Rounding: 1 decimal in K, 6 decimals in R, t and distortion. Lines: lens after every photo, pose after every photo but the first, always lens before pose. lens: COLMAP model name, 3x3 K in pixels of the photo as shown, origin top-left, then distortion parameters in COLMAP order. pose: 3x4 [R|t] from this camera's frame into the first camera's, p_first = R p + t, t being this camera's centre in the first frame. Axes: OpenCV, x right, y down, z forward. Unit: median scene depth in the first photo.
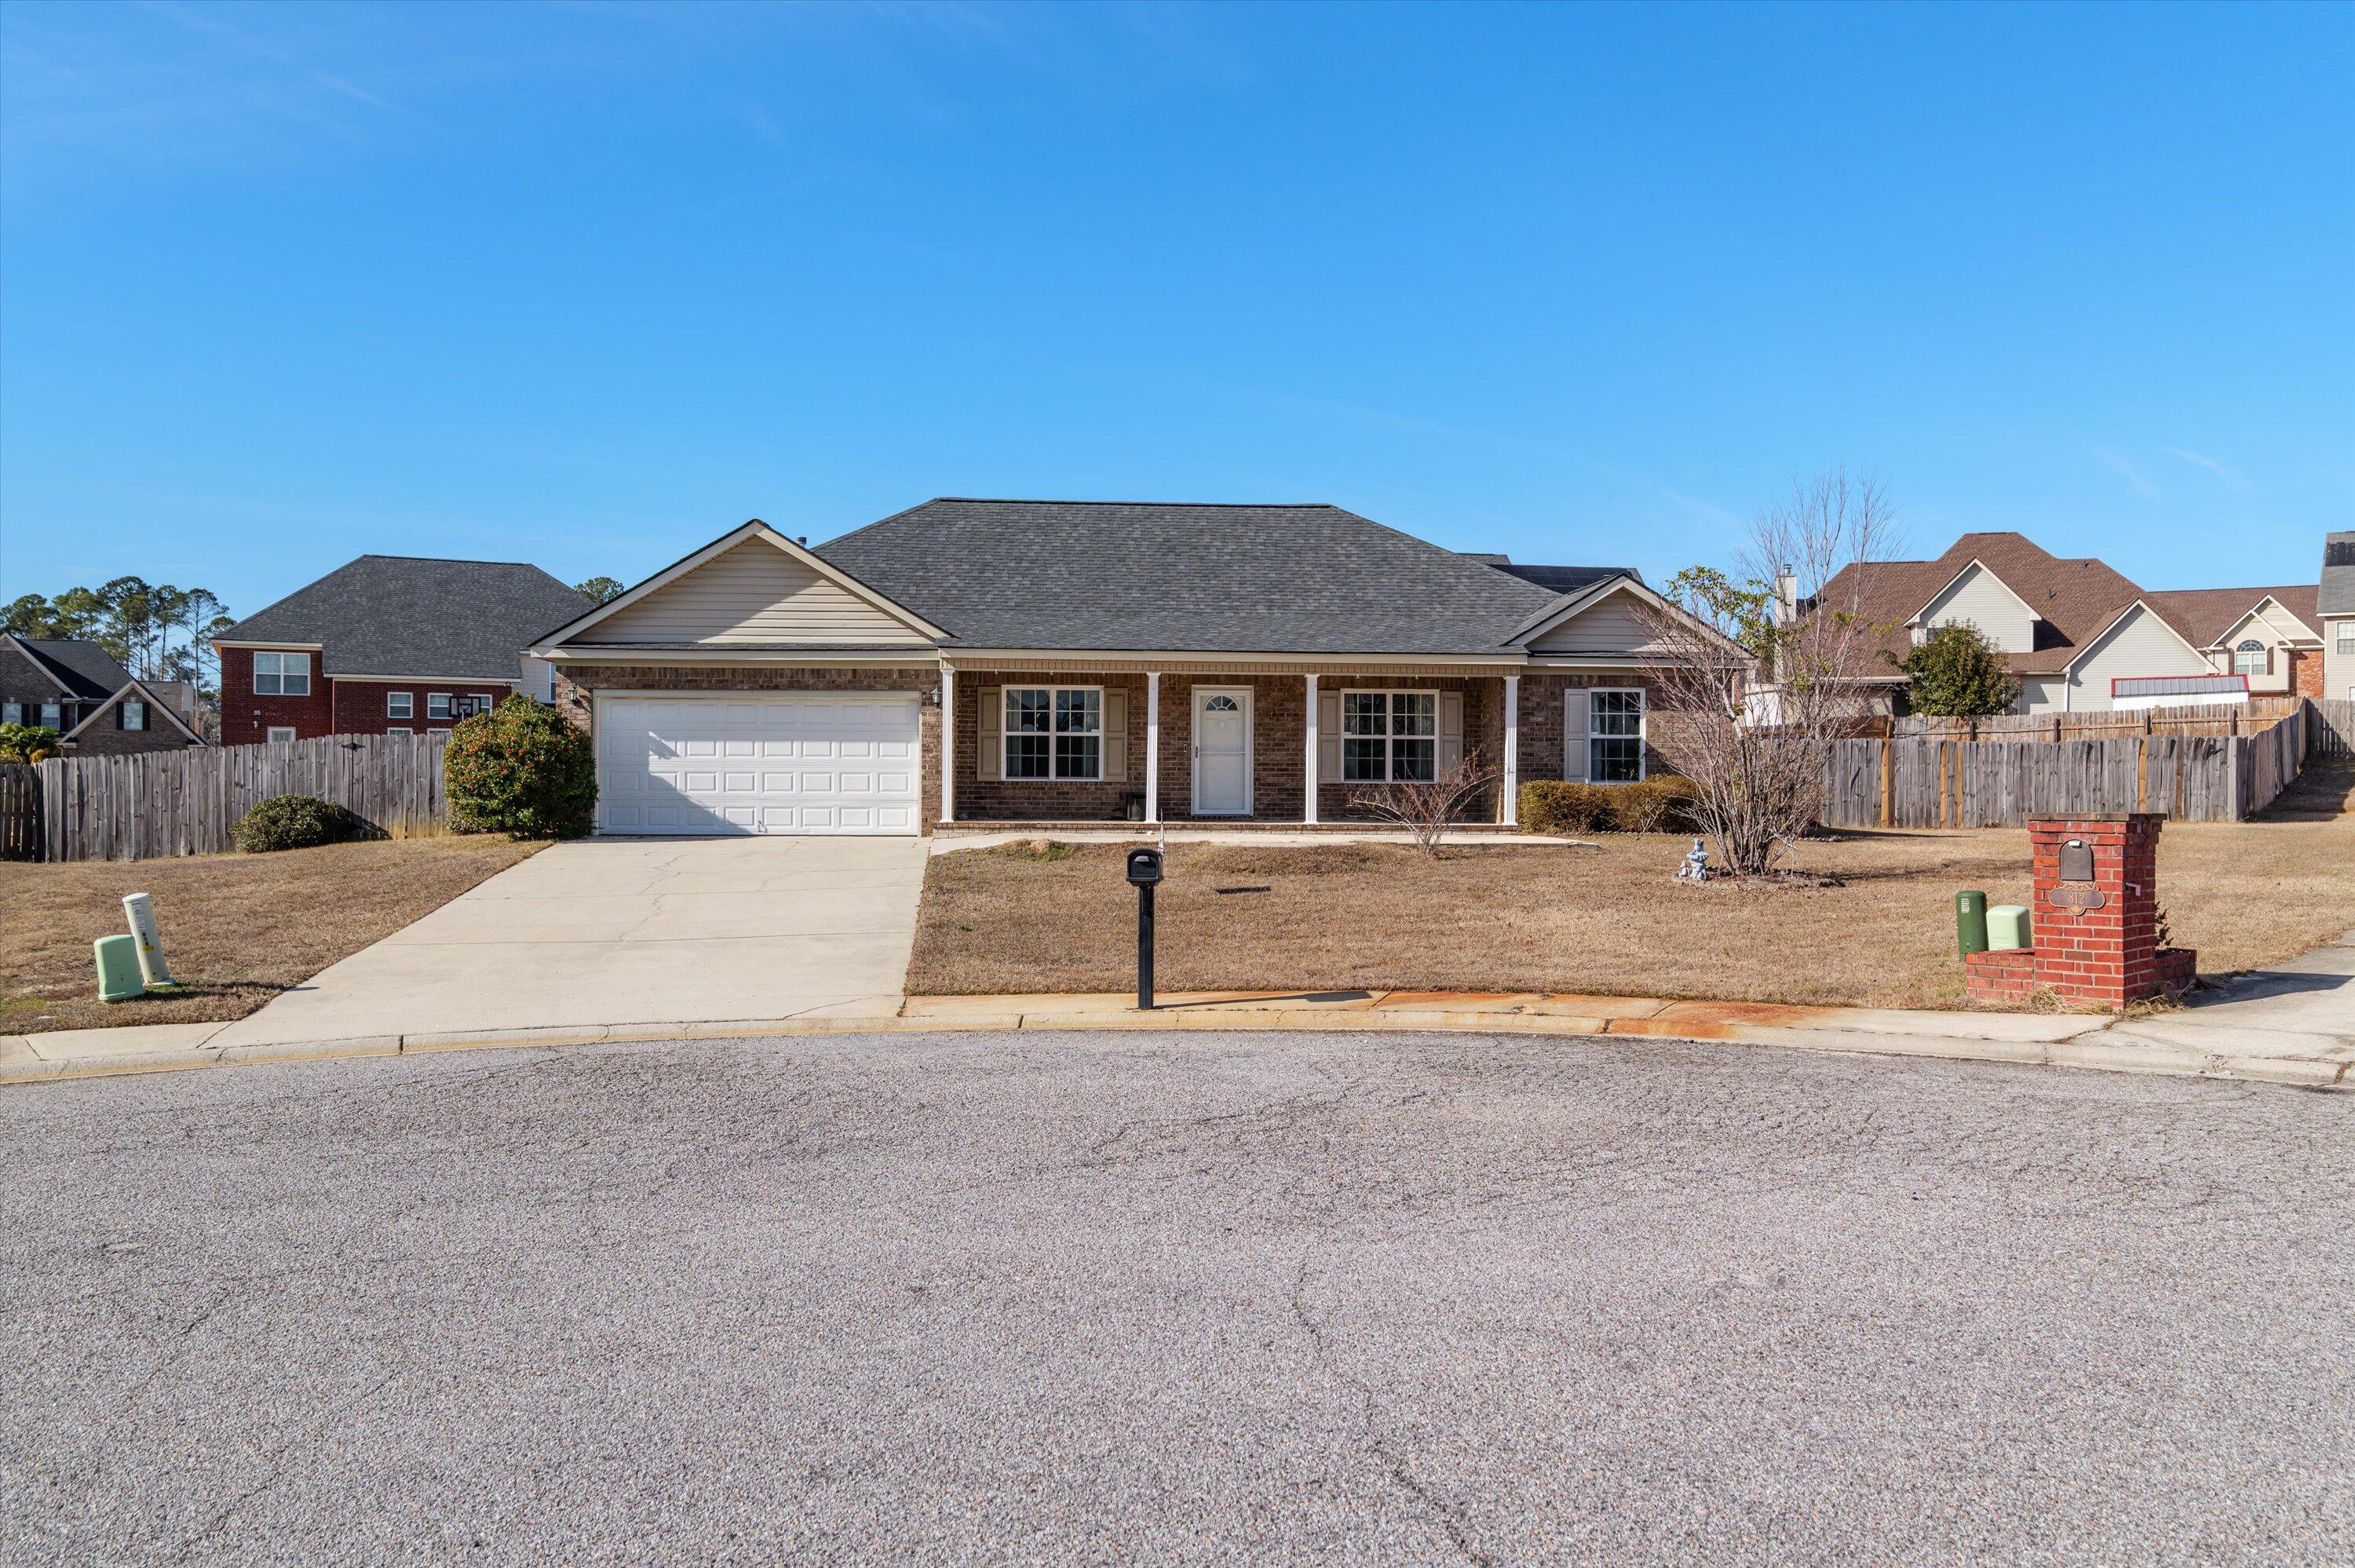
lens RADIAL K [[2181.9, 0, 1127.3], [0, 2181.9, 755.2], [0, 0, 1]] dist [0.010273, 0.010728]
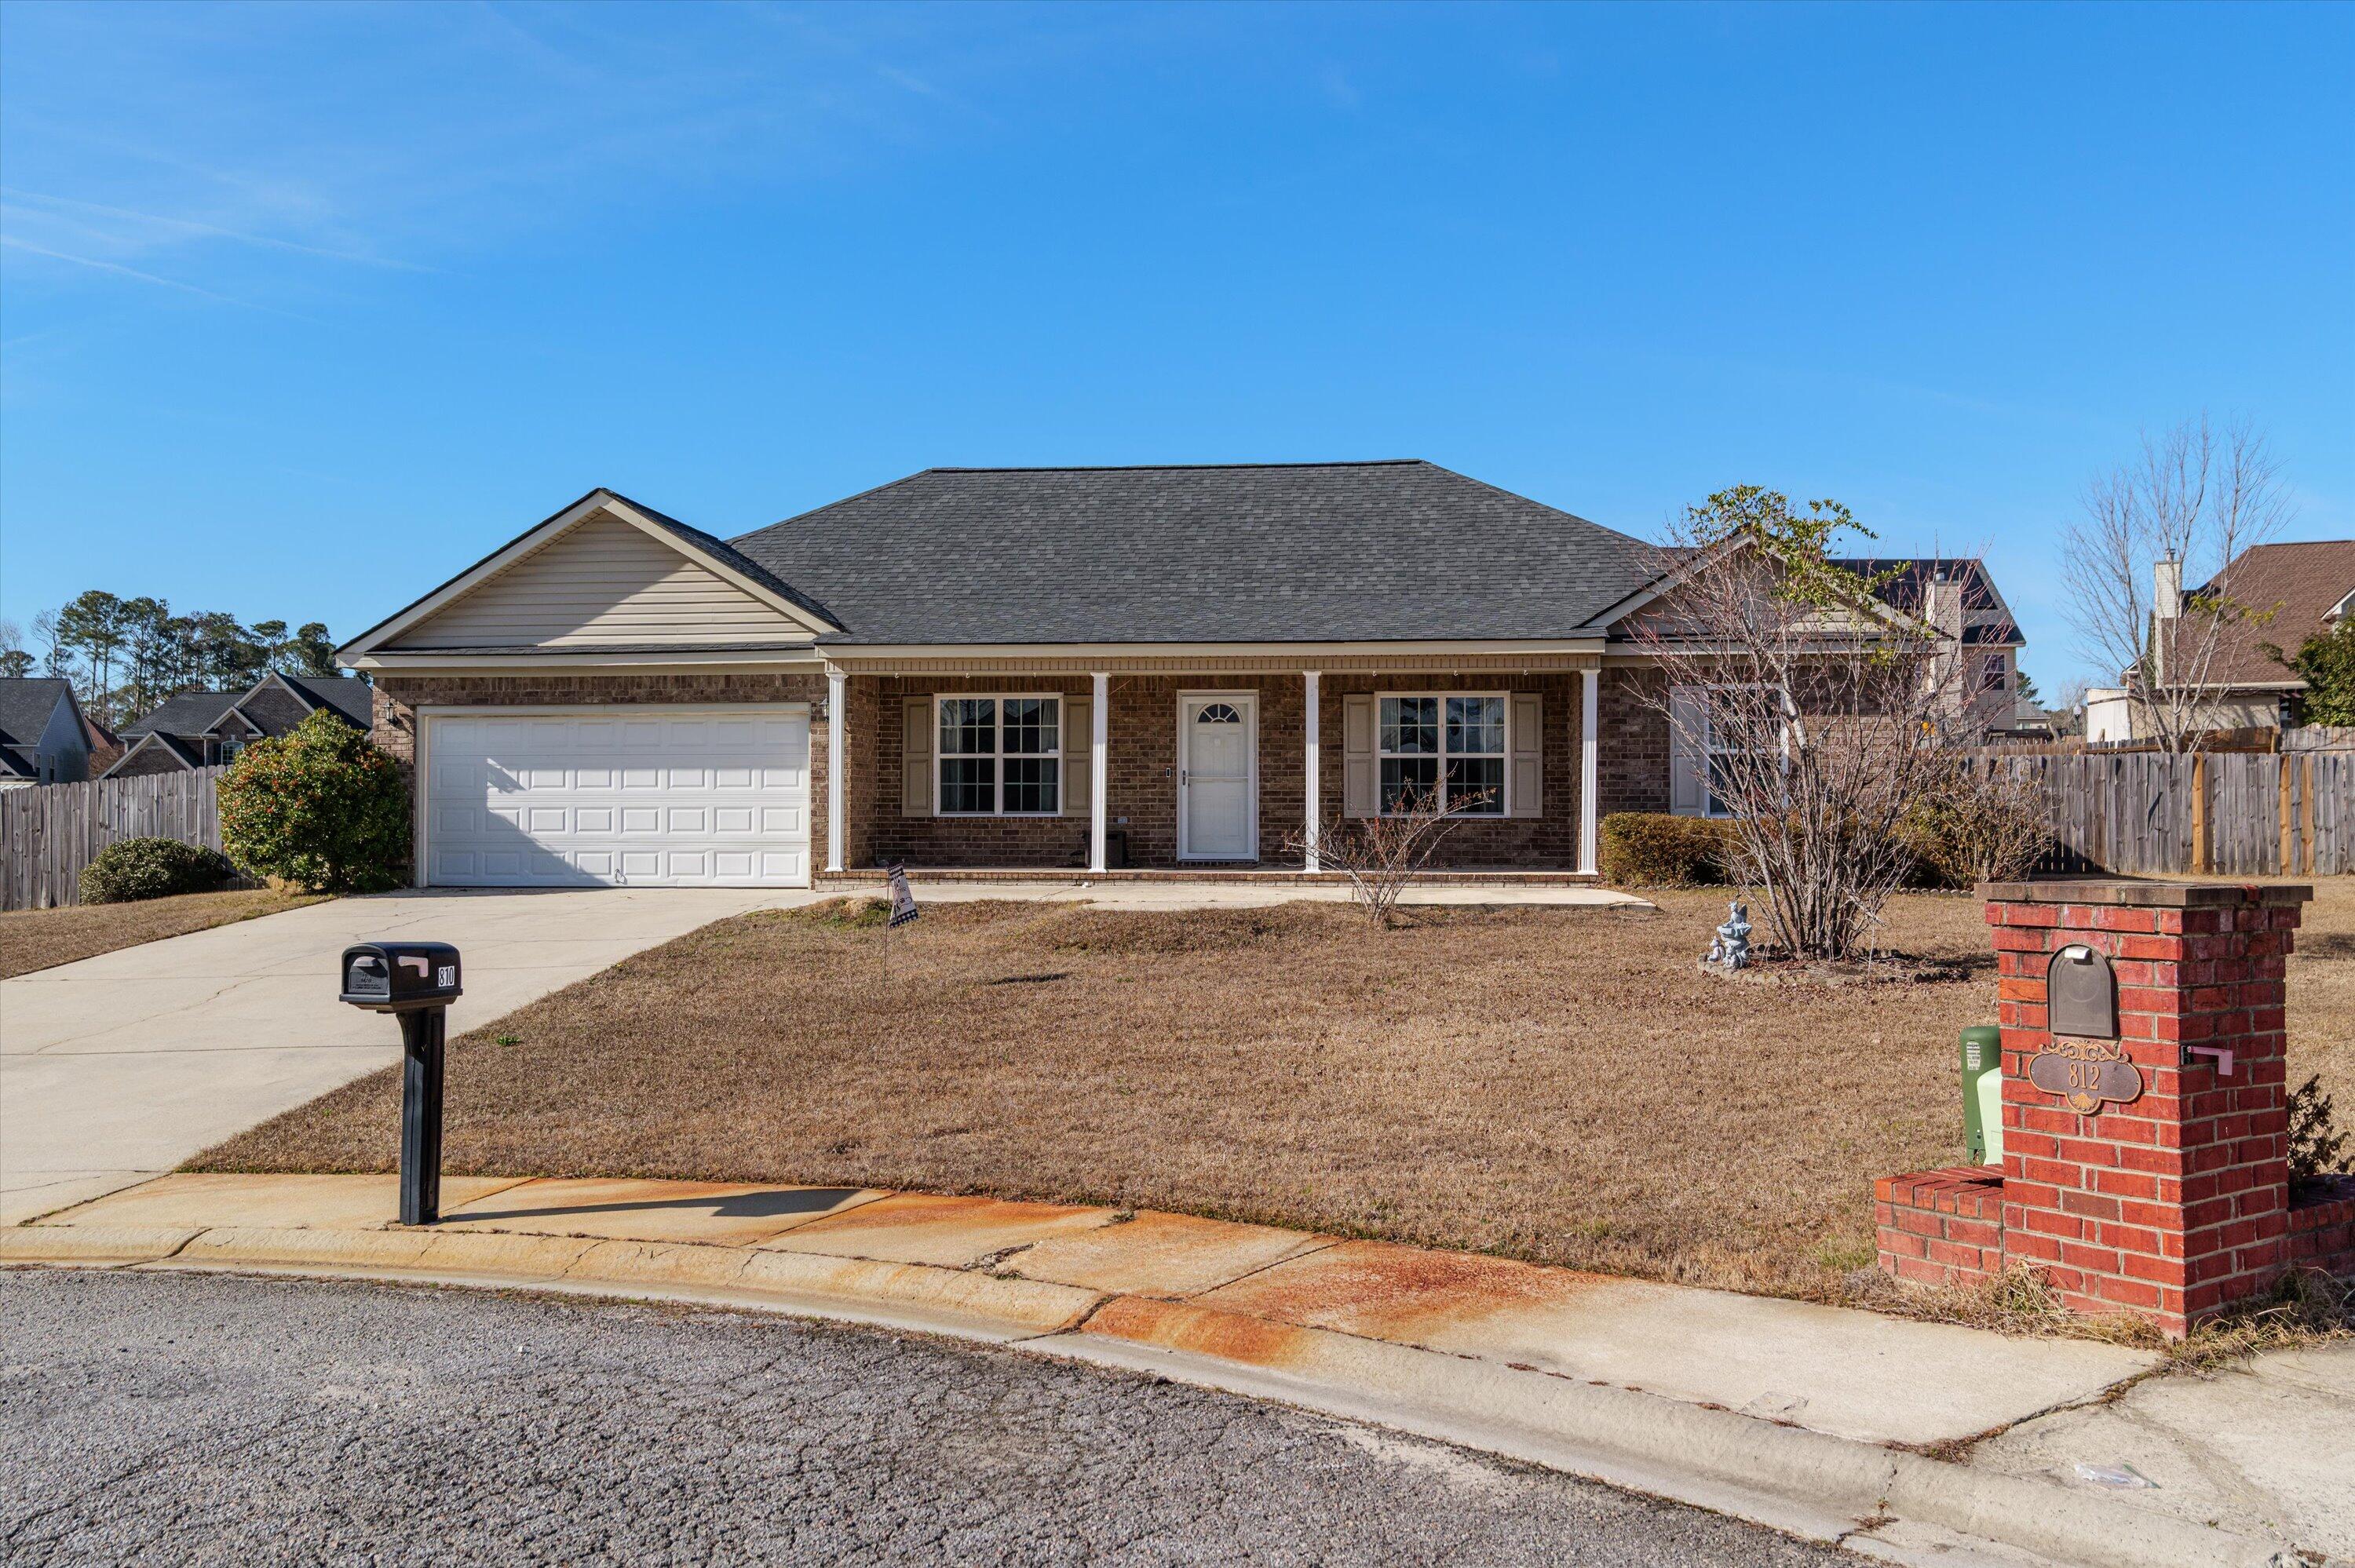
lens RADIAL K [[2181.9, 0, 1103.4], [0, 2181.9, 785.7], [0, 0, 1]] dist [0.010273, 0.010728]
pose [[0.981135, -0.007907, -0.193163, 0.152396], [0.007722, 0.999969, -0.001709, 0.002437], [0.193170, 0.000185, 0.981165, 0.245457]]
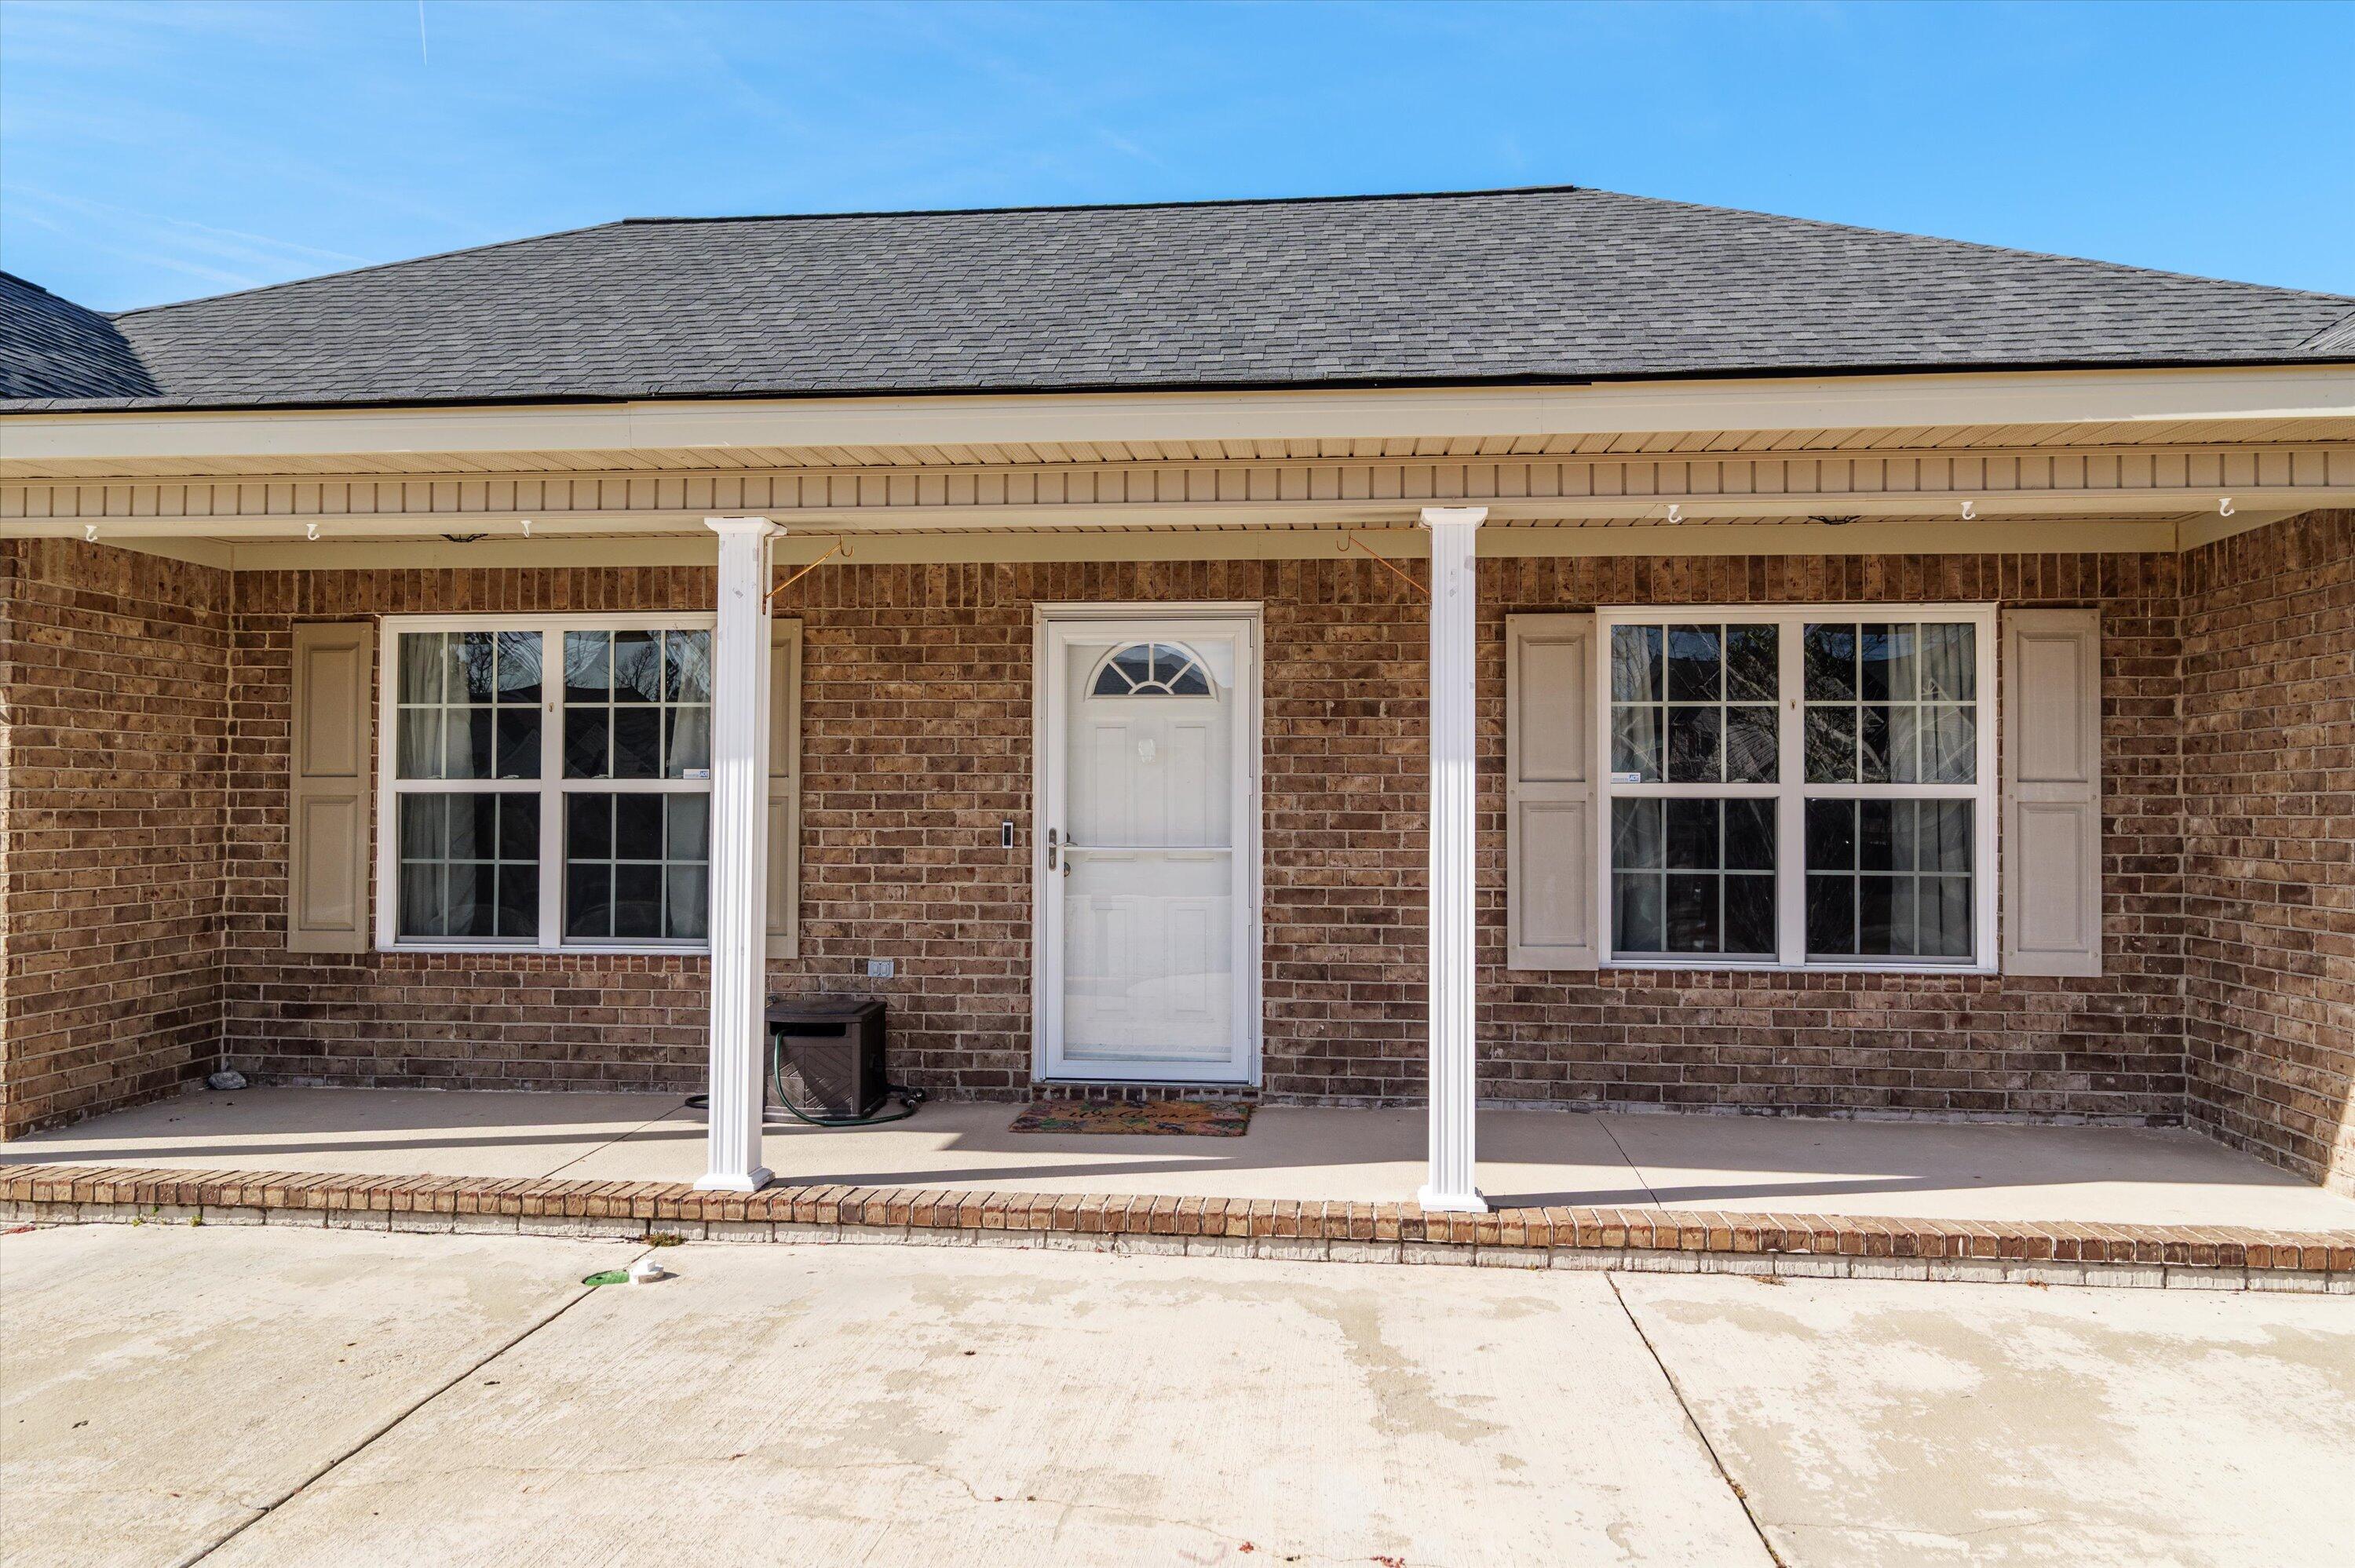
lens RADIAL K [[1714.5, 0, 1144.9], [0, 1714.5, 775.3], [0, 0, 1]] dist [0.005060, 0.008076]
pose [[0.984574, -0.005987, -0.174867, 0.081011], [0.005223, 0.999975, -0.004832, -0.009686], [0.174891, 0.003844, 0.984580, 0.794270]]
